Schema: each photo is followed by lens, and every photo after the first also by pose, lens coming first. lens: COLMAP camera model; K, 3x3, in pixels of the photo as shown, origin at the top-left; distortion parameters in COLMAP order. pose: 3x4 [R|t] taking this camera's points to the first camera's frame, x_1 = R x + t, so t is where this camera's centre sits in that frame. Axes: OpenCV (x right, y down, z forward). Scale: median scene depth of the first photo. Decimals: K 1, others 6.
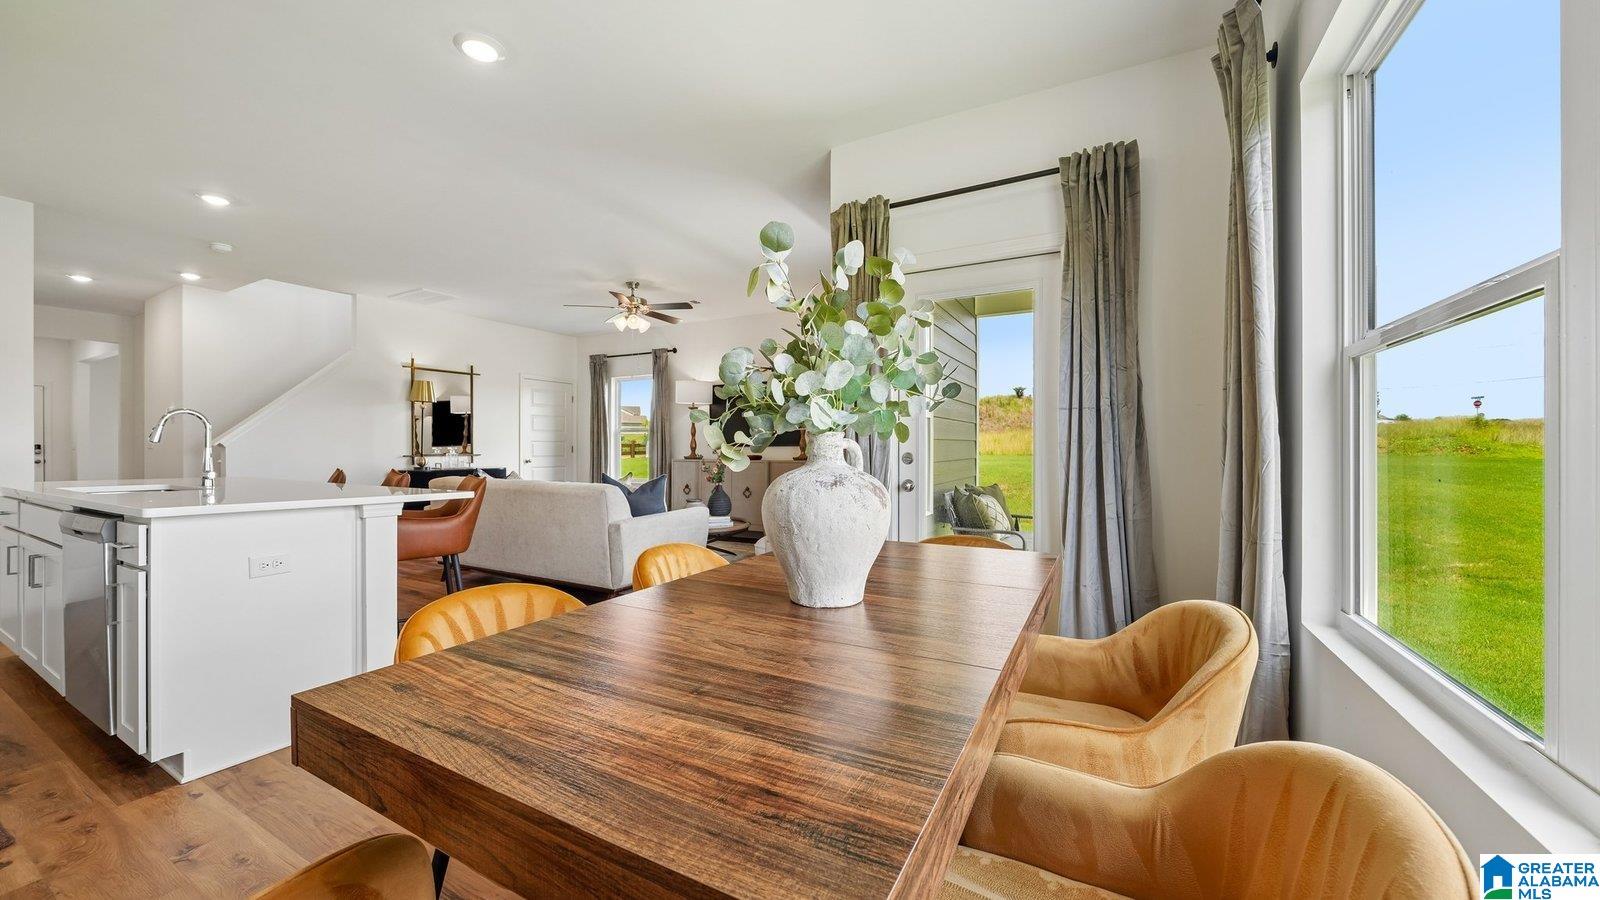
lens RADIAL K [[588.4, 0, 796.0], [0, 588.4, 447.0], [0, 0, 1]] dist [-0.011023, 0.000117]
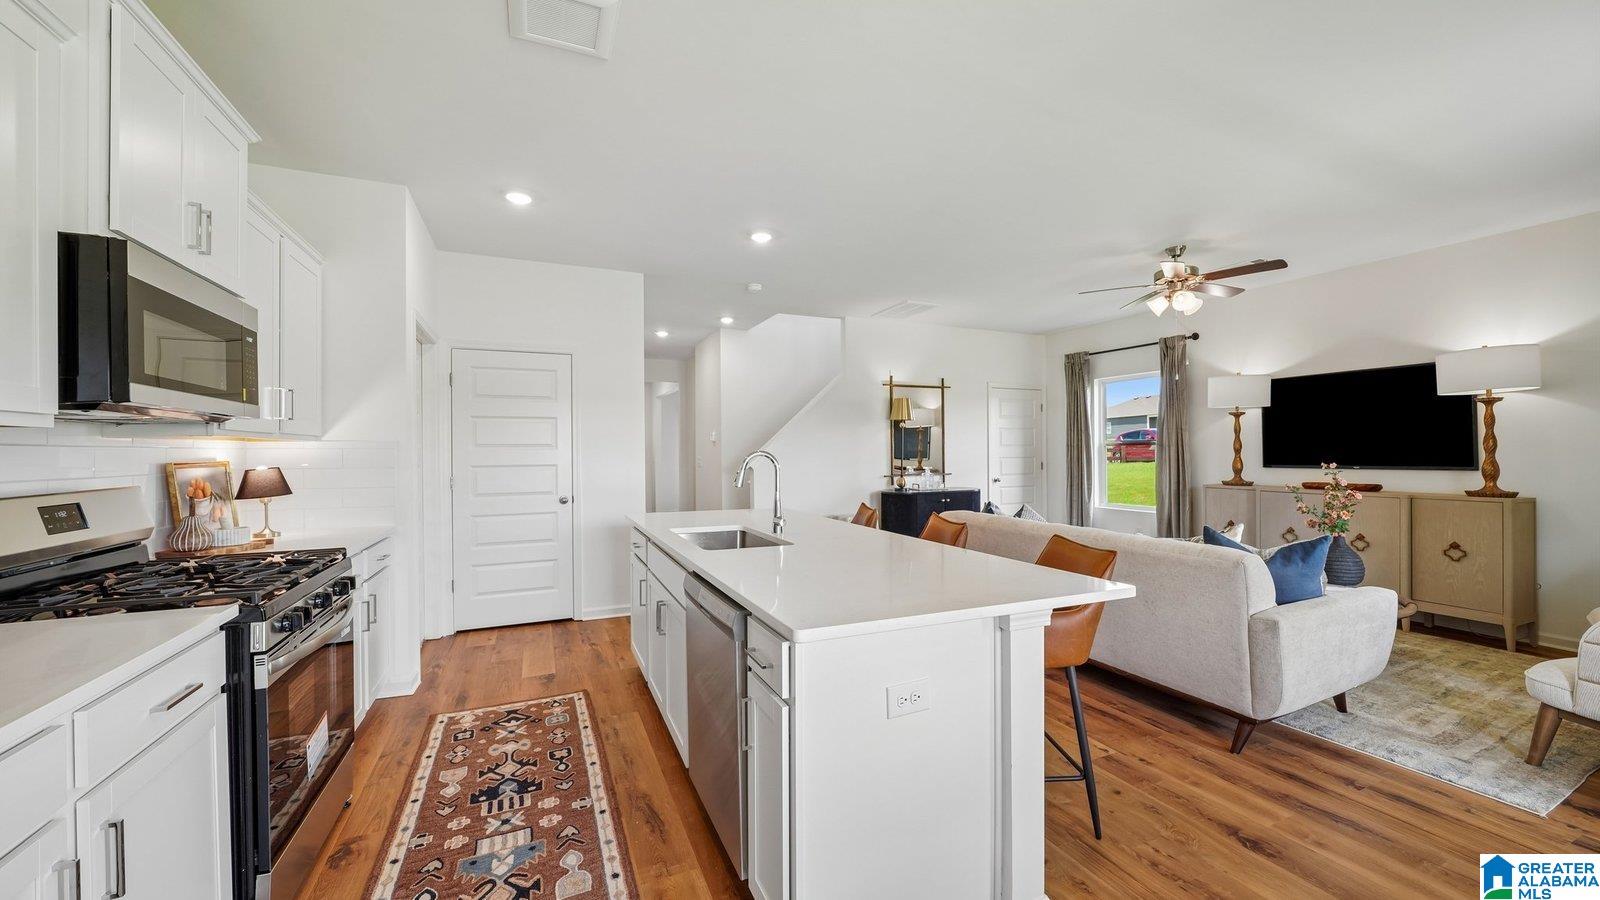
lens RADIAL K [[594.3, 0, 796.7], [0, 594.3, 448.4], [0, 0, 1]] dist [-0.011967, 0.000317]
pose [[0.798802, -0.008347, -0.601536, -0.172191], [0.008744, 0.999959, -0.002265, -0.027324], [0.601530, -0.003451, 0.798843, 0.107448]]
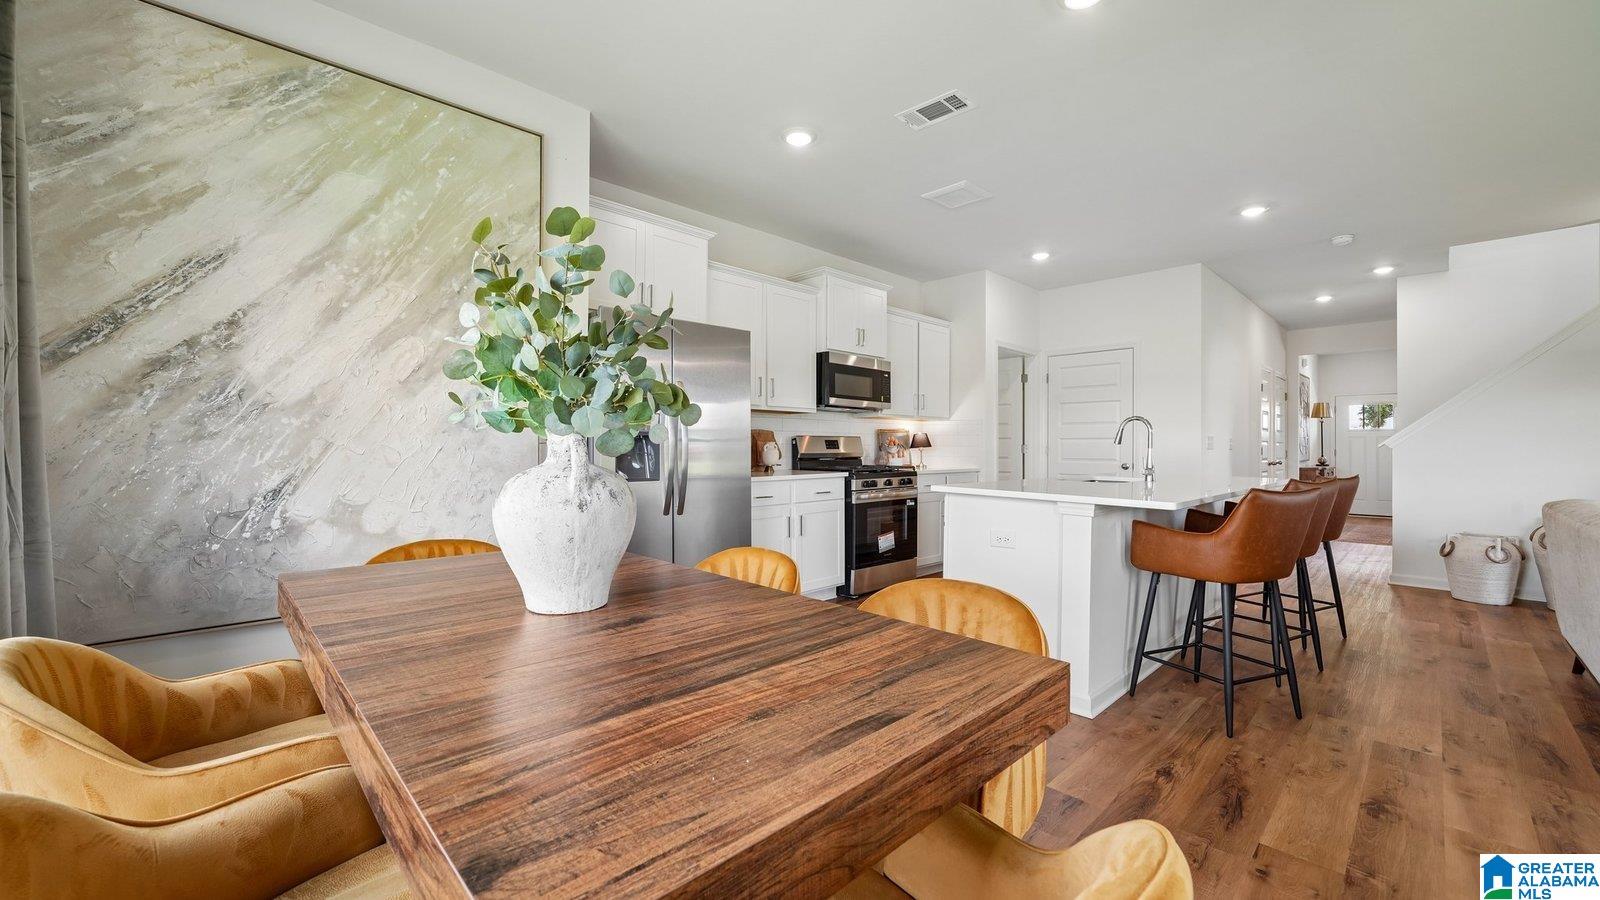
lens RADIAL K [[619.6, 0, 794.5], [0, 619.6, 447.1], [0, 0, 1]] dist [-0.009207, 0.000085]
pose [[-0.294791, -0.002127, -0.955559, 0.153588], [-0.002712, 0.999995, -0.001390, 0.000613], [0.955558, 0.002182, -0.294795, 0.283397]]
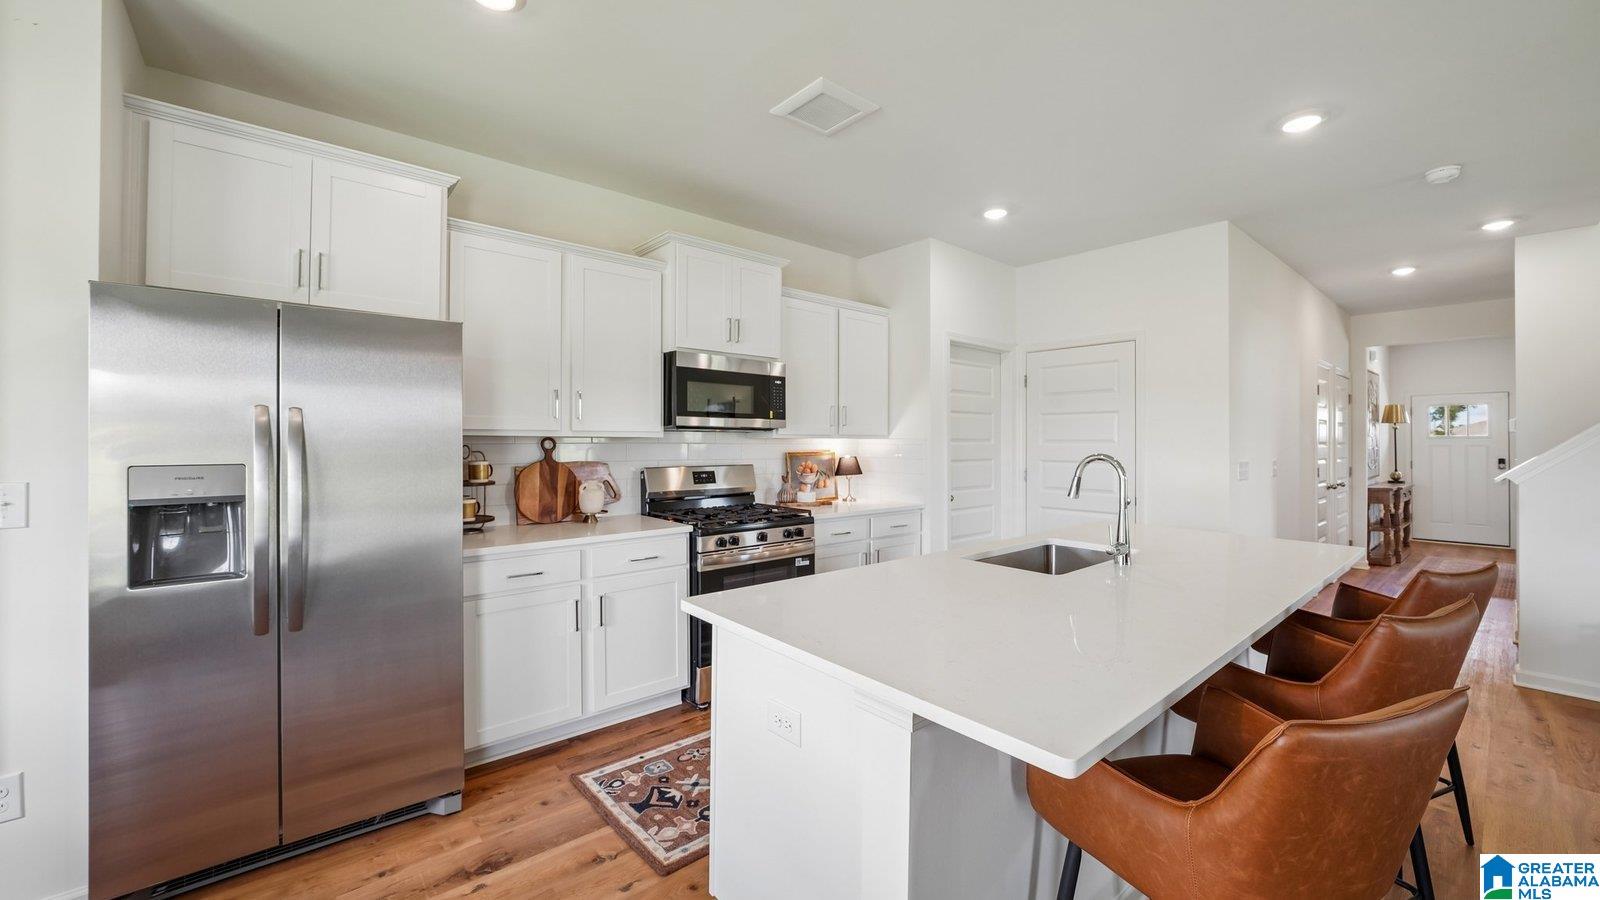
lens RADIAL K [[620.4, 0, 796.6], [0, 620.4, 441.9], [0, 0, 1]] dist [-0.011056, 0.000171]
pose [[-0.346496, -0.003312, -0.938045, -0.074725], [0.000485, 0.999993, -0.003710, -0.031031], [0.938051, -0.001740, -0.346492, 0.366879]]
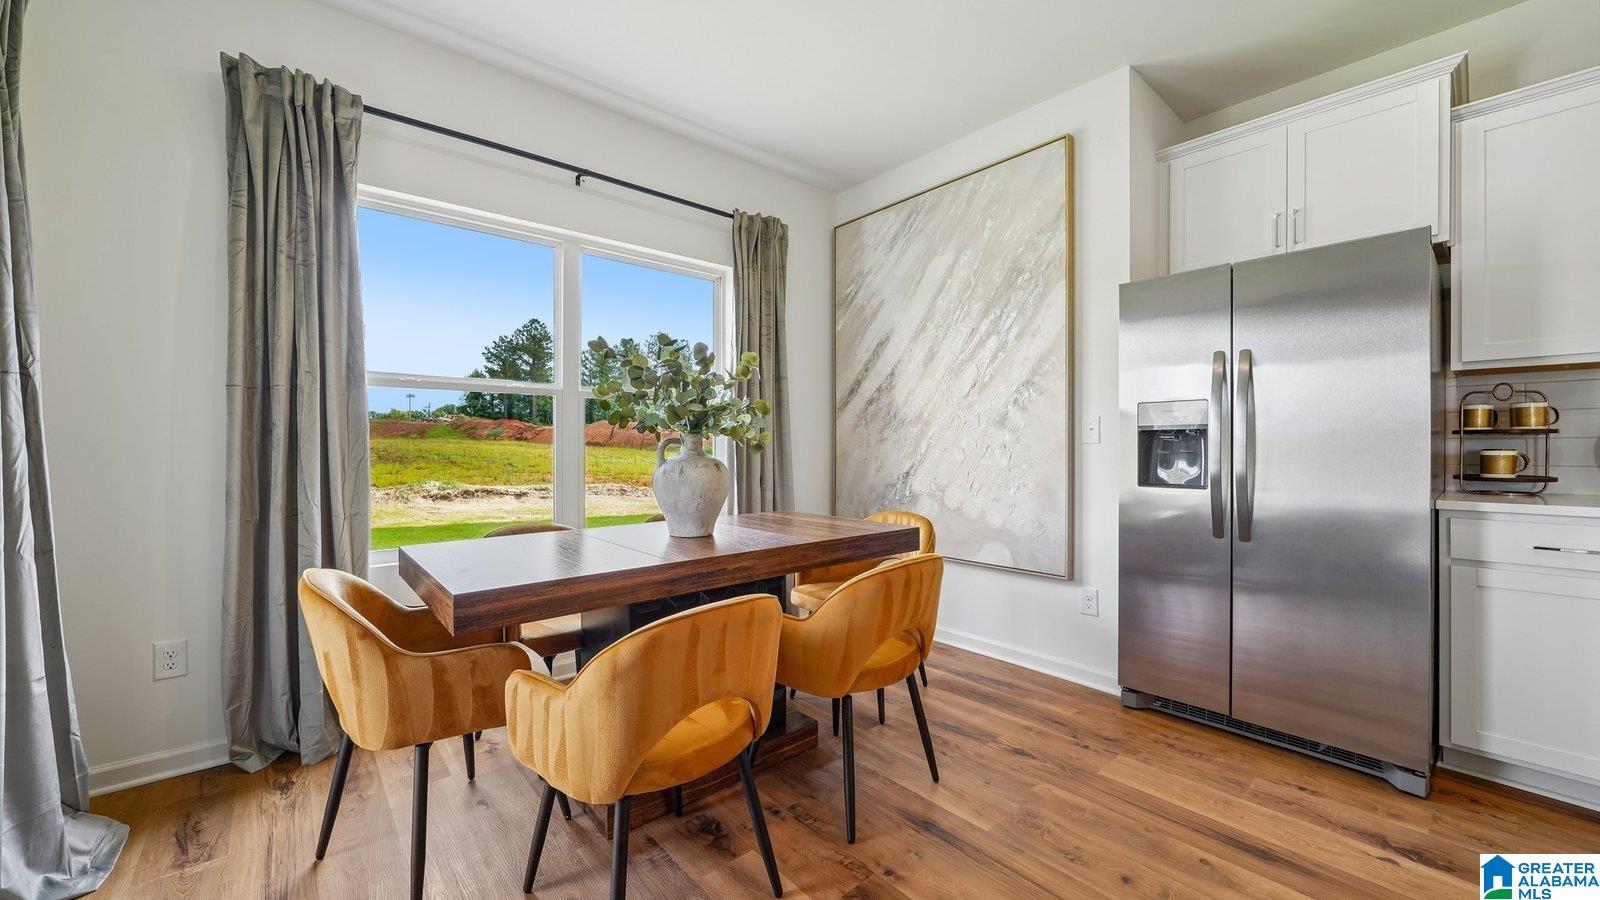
lens RADIAL K [[598.5, 0, 800.0], [0, 598.5, 450.0], [0, 0, 1]] dist [-0.014645, 0.000180]
pose [[-0.941100, -0.000751, 0.338129, -0.138857], [0.001479, 0.999979, 0.006337, 0.000928], [-0.338126, 0.006464, -0.941079, 0.428753]]
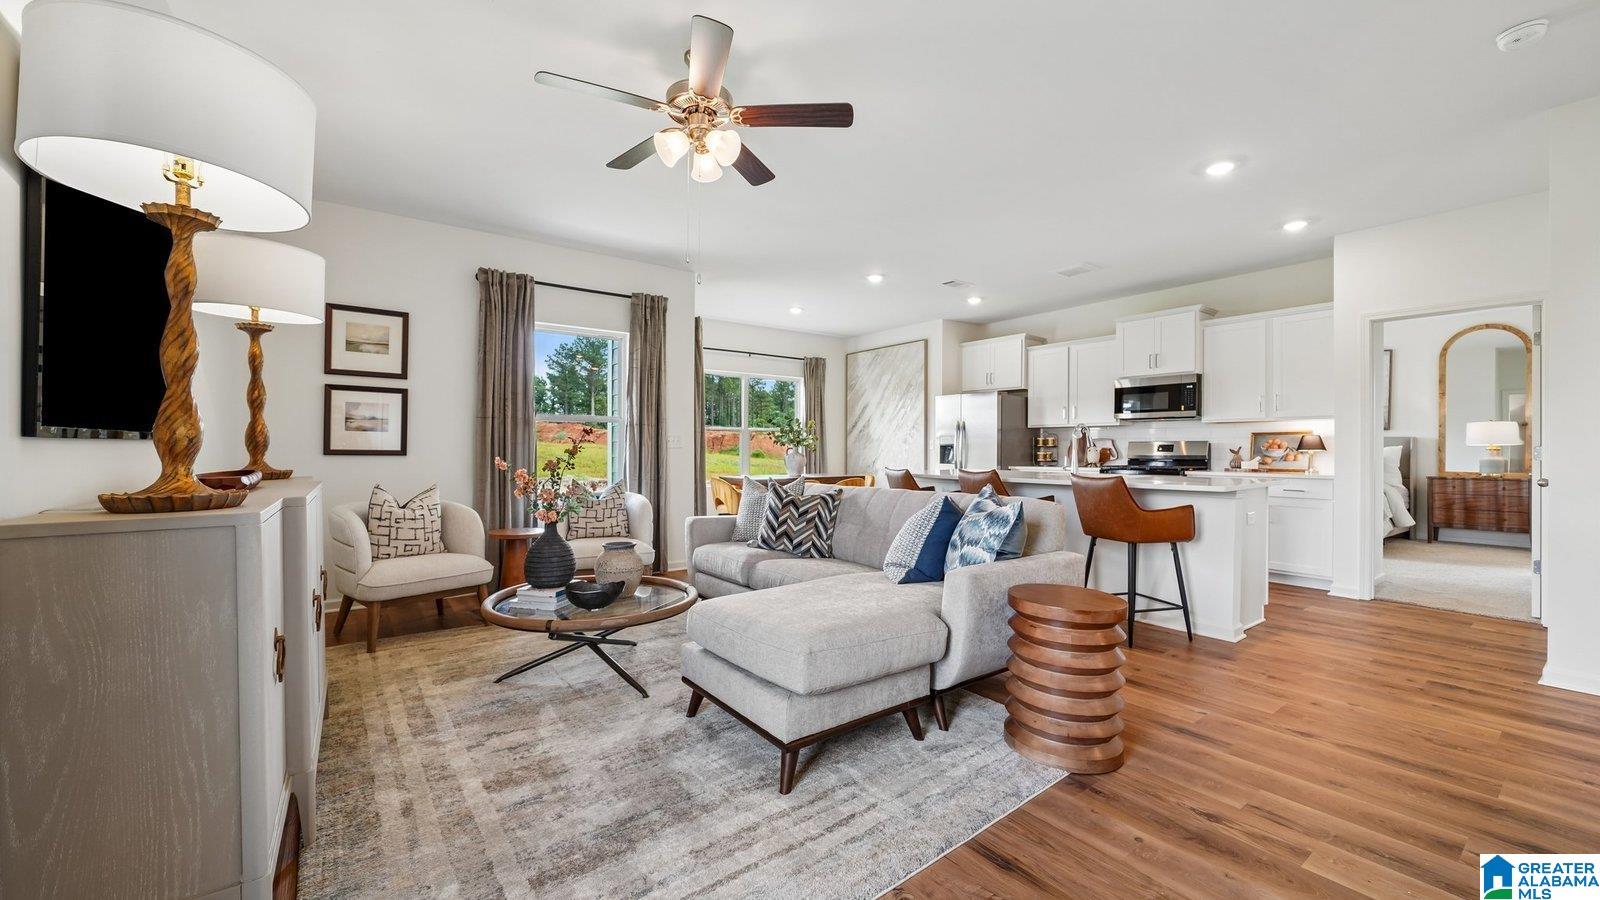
lens RADIAL K [[618.1, 0, 797.6], [0, 618.1, 447.1], [0, 0, 1]] dist [-0.000860, 0.000067]
pose [[-0.909000, -0.001878, 0.416792, -0.423354], [-0.004579, 0.999974, -0.005482, 0.002120], [-0.416771, -0.006892, -0.908985, 1.105398]]
